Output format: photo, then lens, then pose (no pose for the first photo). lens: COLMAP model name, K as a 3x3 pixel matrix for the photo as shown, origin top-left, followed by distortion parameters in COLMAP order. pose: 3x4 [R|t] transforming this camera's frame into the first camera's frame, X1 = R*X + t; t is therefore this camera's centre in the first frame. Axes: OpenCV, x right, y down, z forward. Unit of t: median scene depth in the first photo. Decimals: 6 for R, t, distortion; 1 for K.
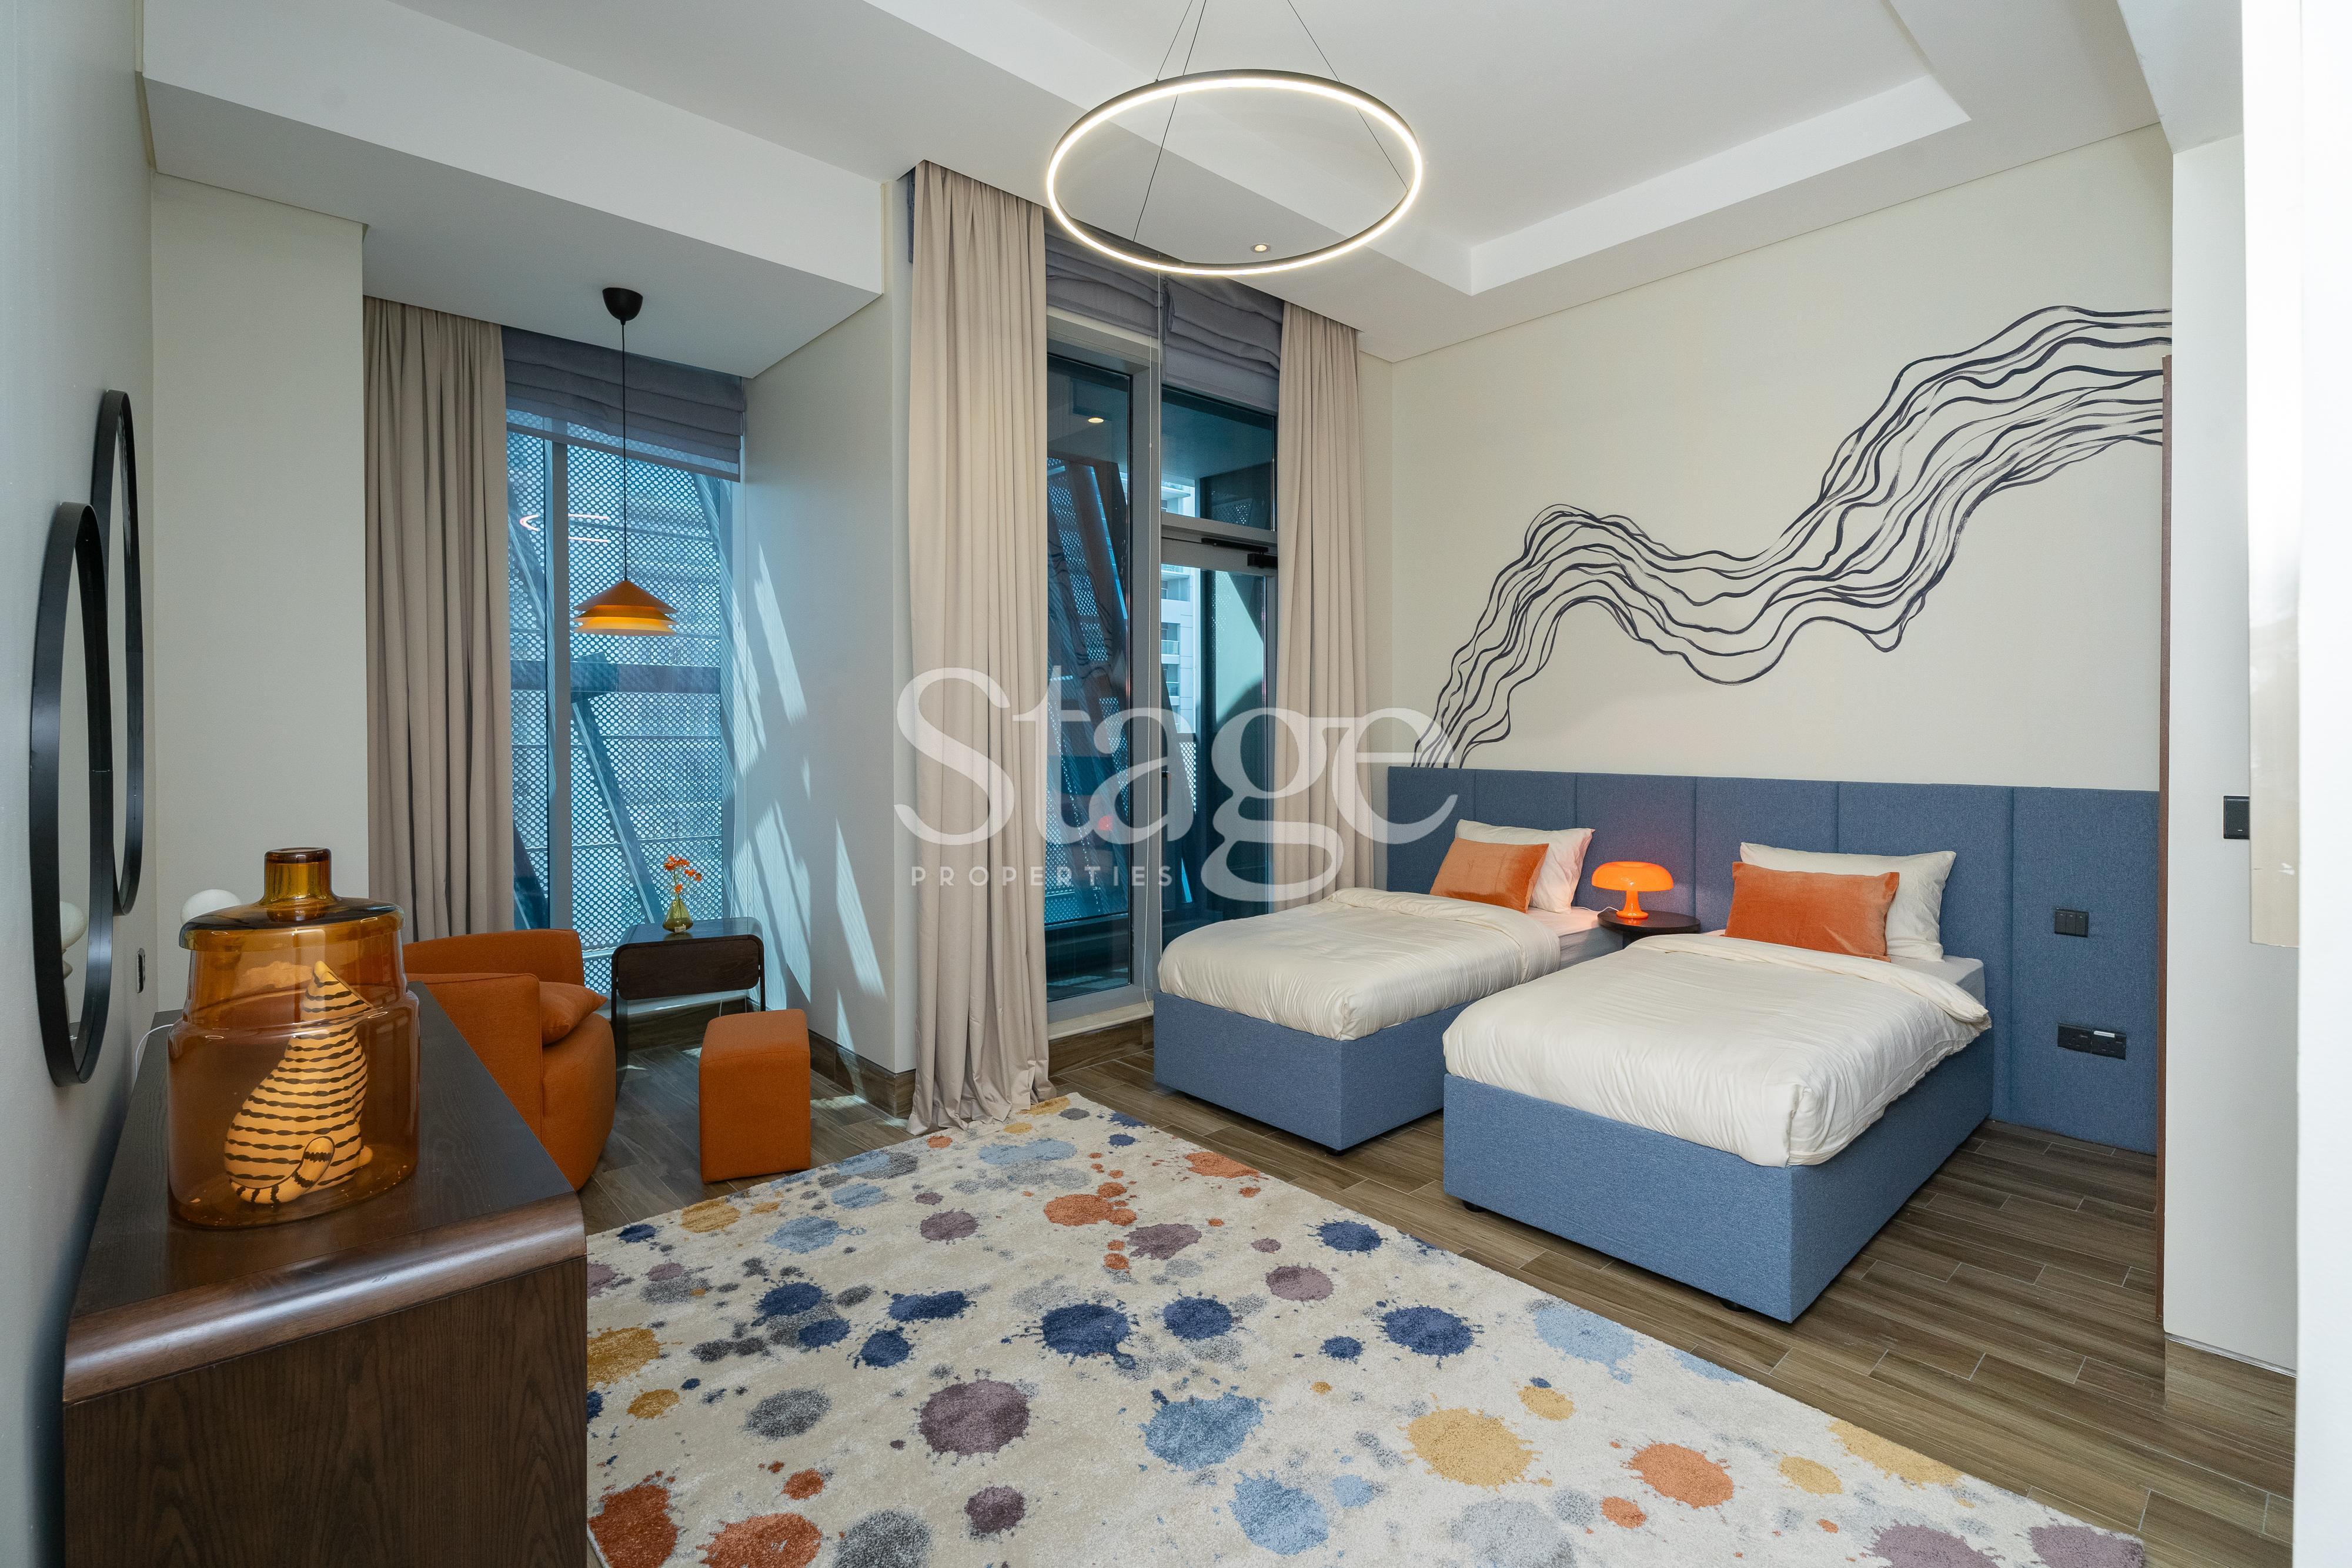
lens RADIAL K [[1060.0, 0, 1132.6], [0, 1060.0, 753.4], [0, 0, 1]] dist [0.000931, 0.000016]
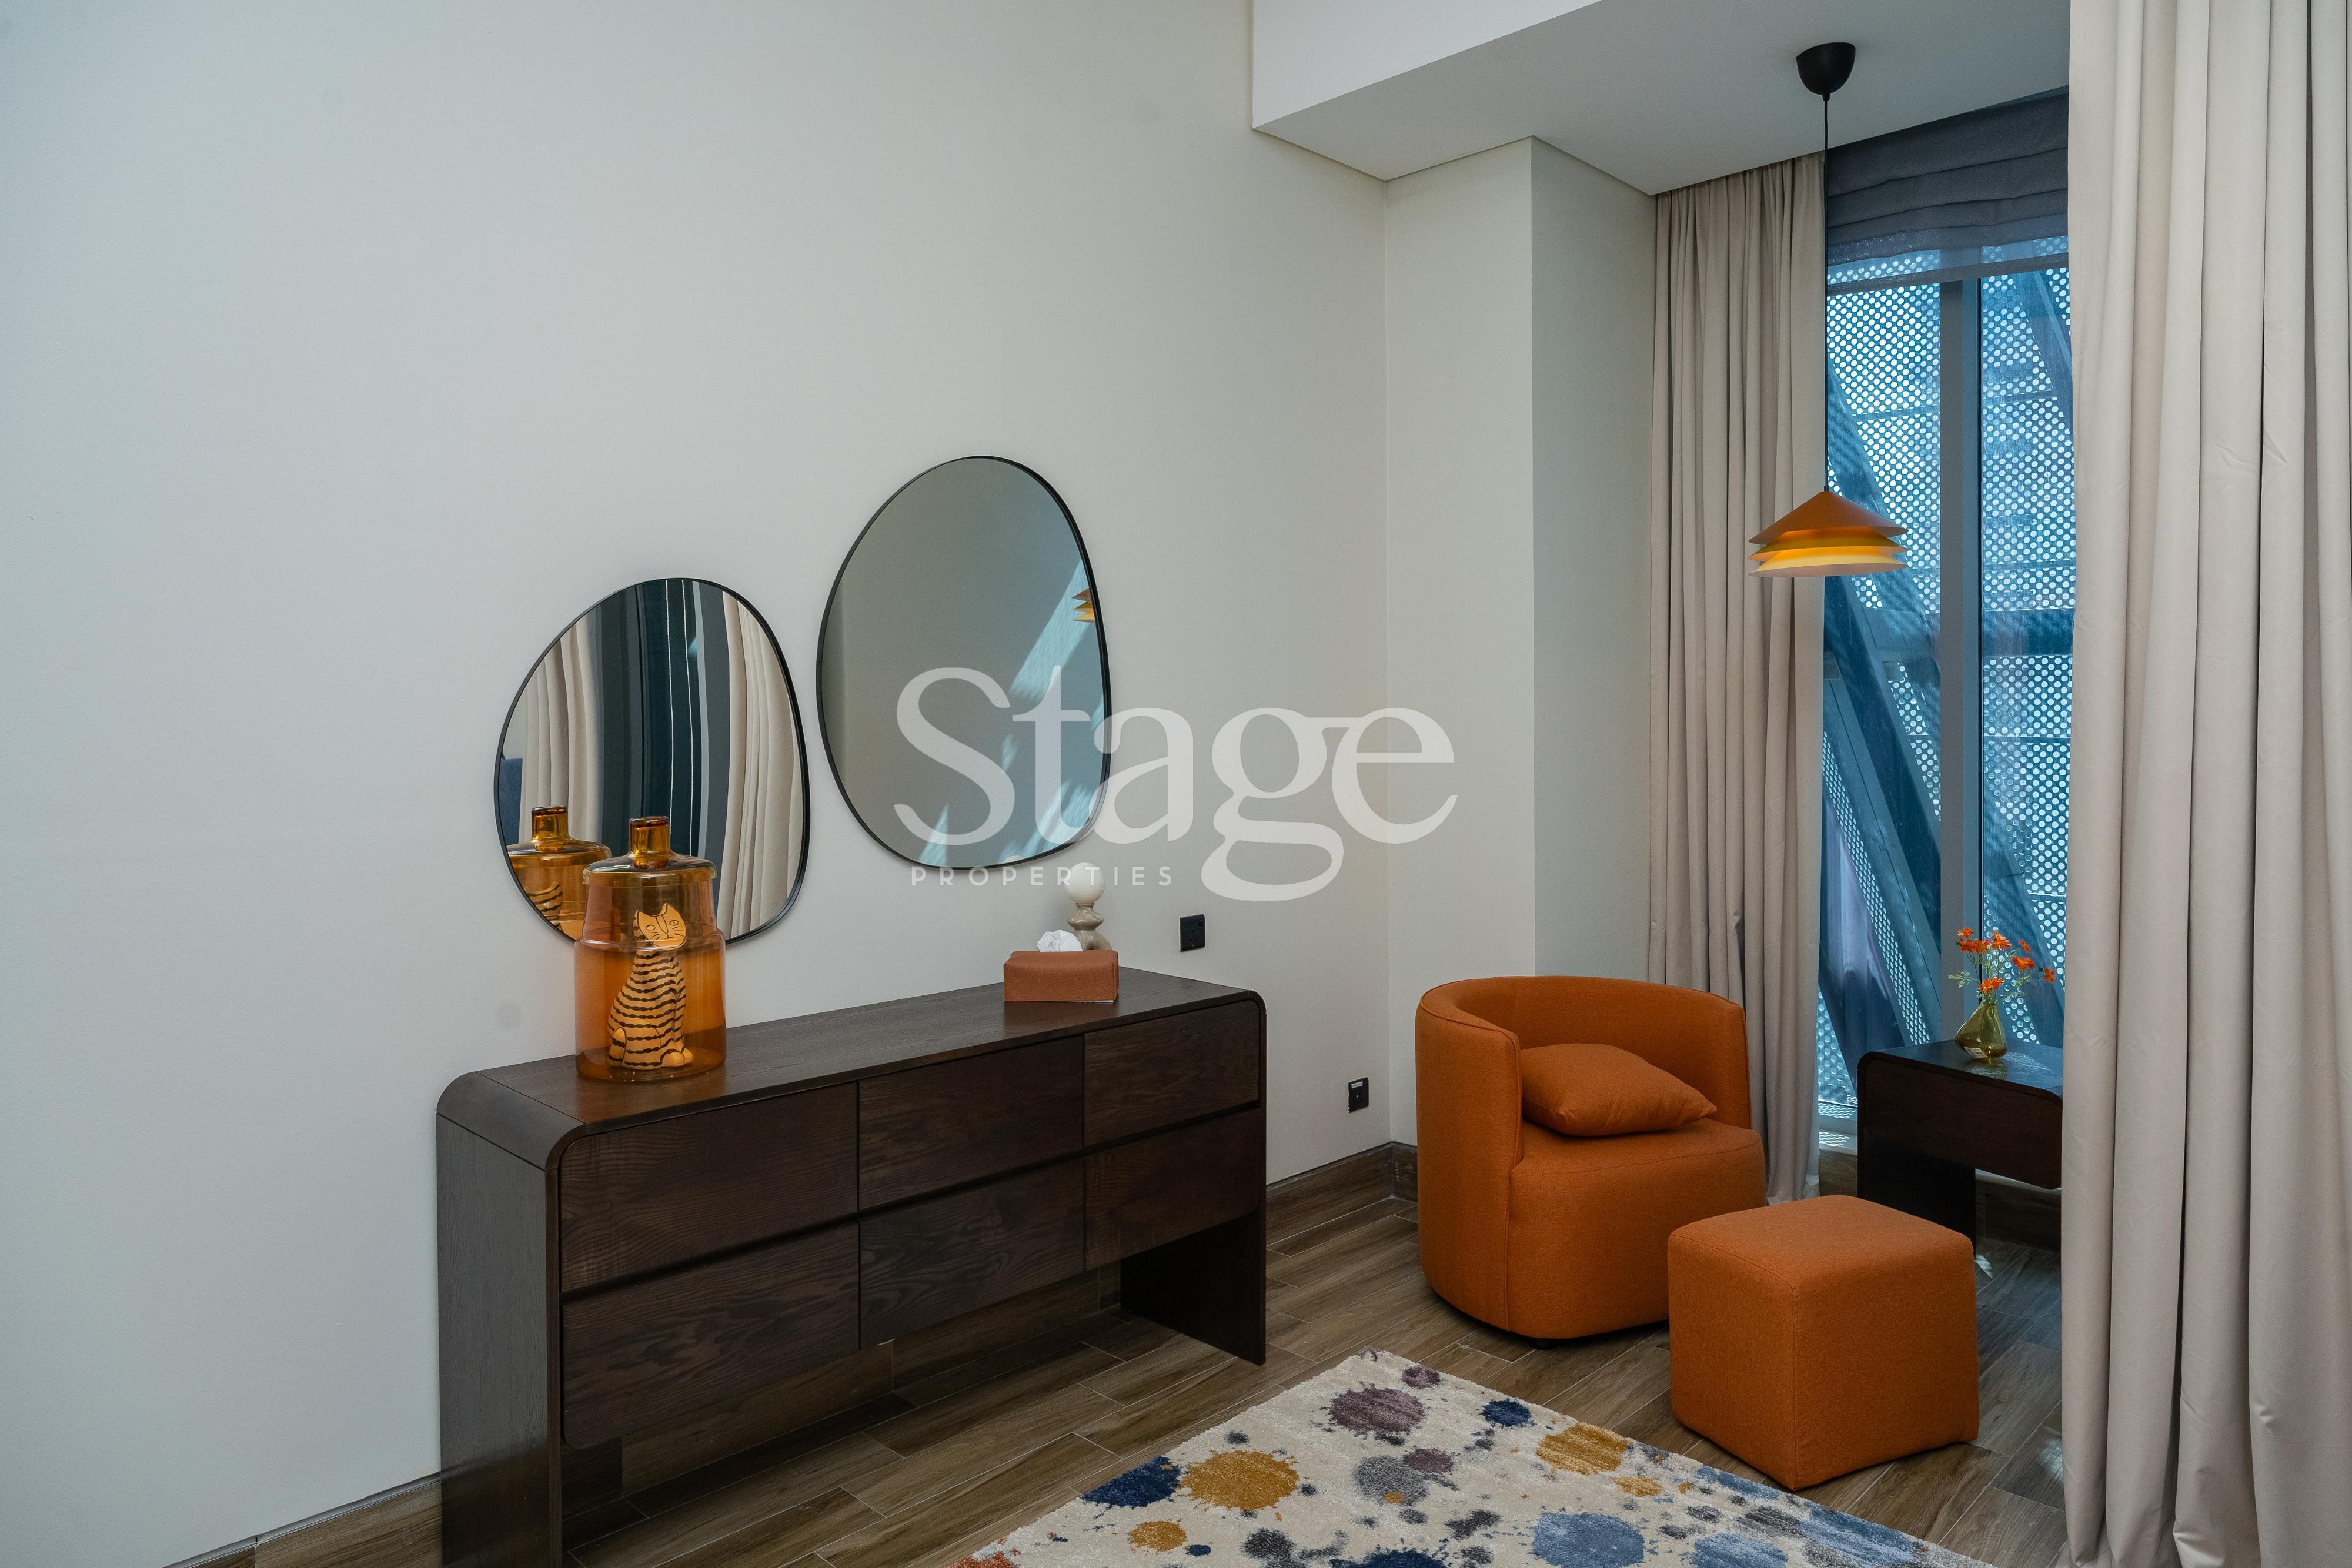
lens RADIAL K [[1479.4, 0, 1175.1], [0, 1479.4, 762.7], [0, 0, 1]] dist [0.000181, -0.000017]
pose [[0.077691, 0.028526, -0.996569, 0.570943], [-0.019685, 0.999440, 0.027074, -0.020096], [0.996783, 0.017514, 0.078209, 0.756028]]
